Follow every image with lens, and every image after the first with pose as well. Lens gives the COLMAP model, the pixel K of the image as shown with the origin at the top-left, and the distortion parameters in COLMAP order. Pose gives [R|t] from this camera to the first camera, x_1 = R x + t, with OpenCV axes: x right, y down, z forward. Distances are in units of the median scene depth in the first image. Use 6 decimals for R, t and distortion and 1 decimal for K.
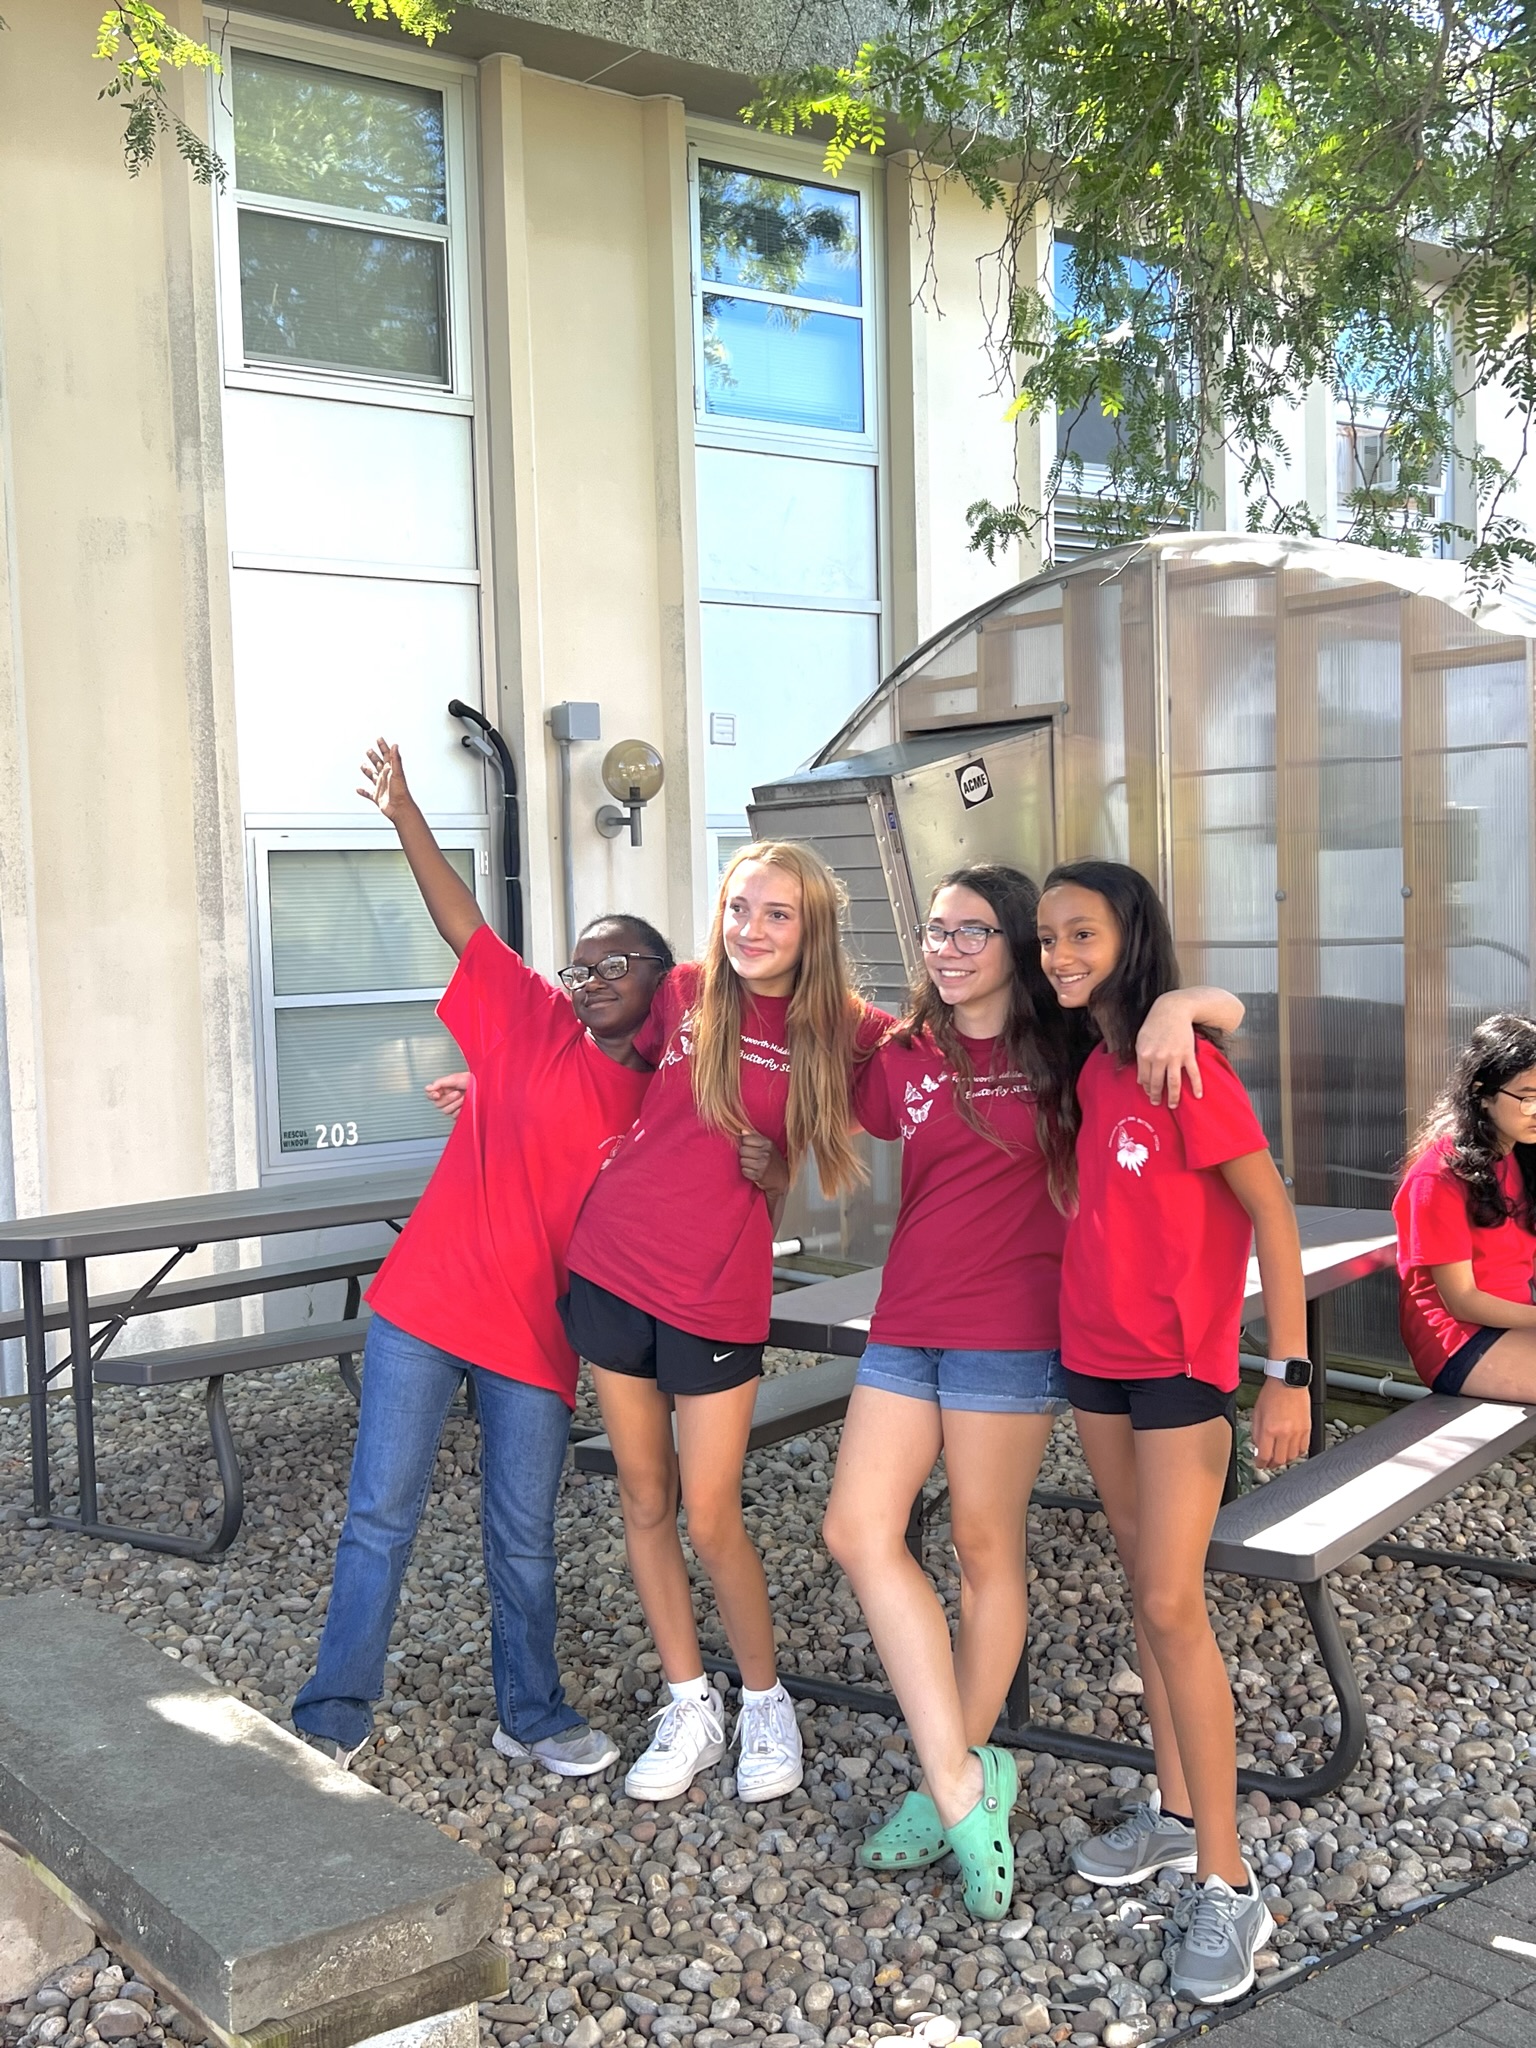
lens RADIAL K [[2253.3, 0, 768.0], [0, 2253.3, 1024.0], [0, 0, 1]] dist [0.142468, -0.645933]
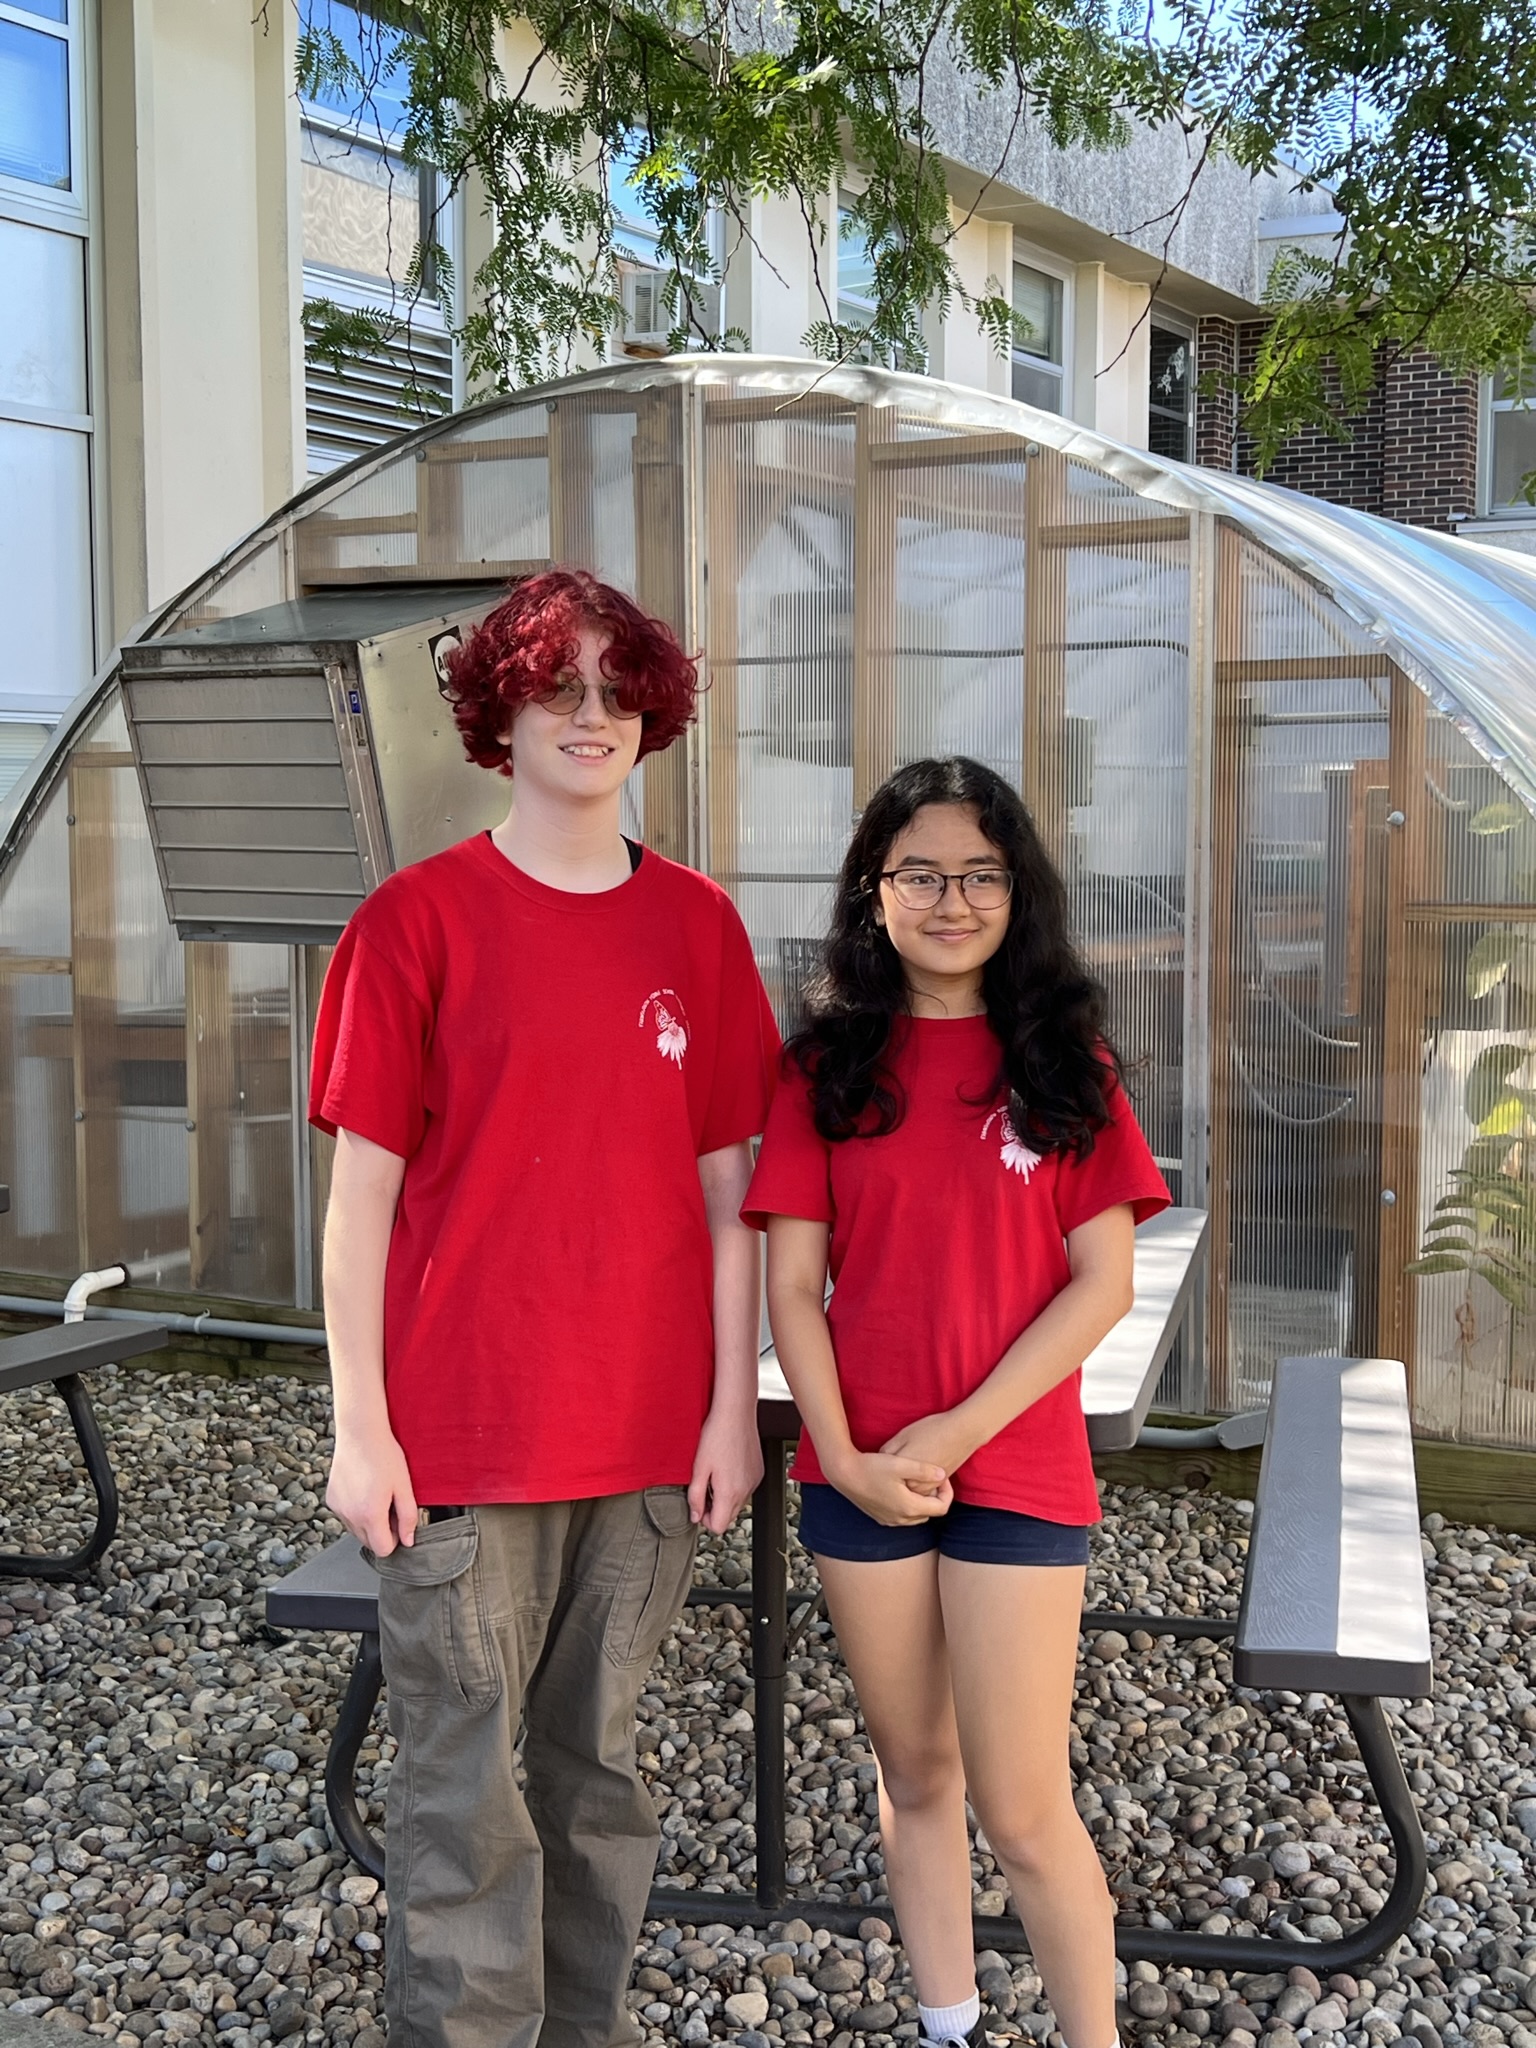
lens RADIAL K [[2677.4, 0, 768.0], [0, 2677.4, 1024.0], [0, 0, 1]] dist [0.163054, -0.604347]
pose [[0.915450, -0.004003, 0.402411, -0.178823], [-0.002688, 0.999867, 0.016062, 0.001631], [-0.402422, -0.015786, 0.915318, 0.130064]]
